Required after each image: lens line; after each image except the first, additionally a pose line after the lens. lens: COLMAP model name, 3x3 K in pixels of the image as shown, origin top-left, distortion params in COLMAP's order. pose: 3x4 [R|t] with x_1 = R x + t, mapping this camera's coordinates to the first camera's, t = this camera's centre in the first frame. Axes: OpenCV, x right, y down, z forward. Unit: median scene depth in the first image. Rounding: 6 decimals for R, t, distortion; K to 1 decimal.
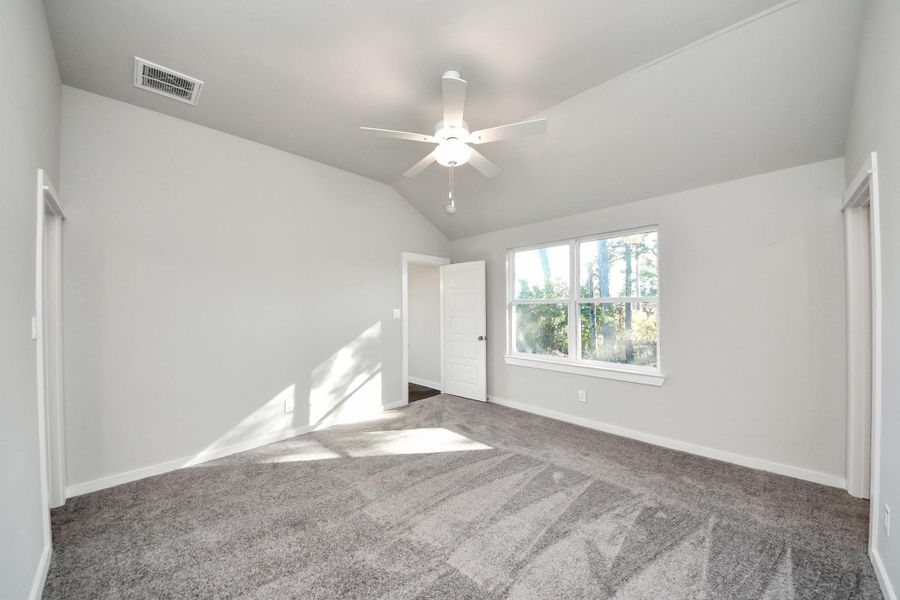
lens RADIAL K [[325.0, 0, 446.8], [0, 325.0, 305.2], [0, 0, 1]] dist [0.042506, -0.025991]
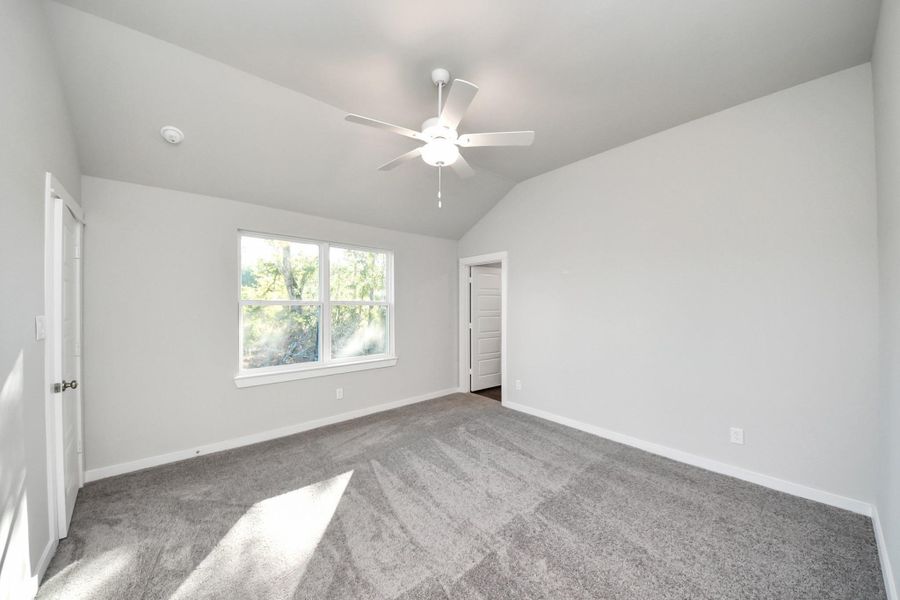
lens RADIAL K [[325.0, 0, 446.8], [0, 325.0, 305.2], [0, 0, 1]] dist [0.042506, -0.025991]
pose [[0.079098, 0.005407, 0.996852, -0.615141], [0.001579, 0.999983, -0.005549, -0.000951], [-0.996866, 0.002013, 0.079088, 0.579624]]
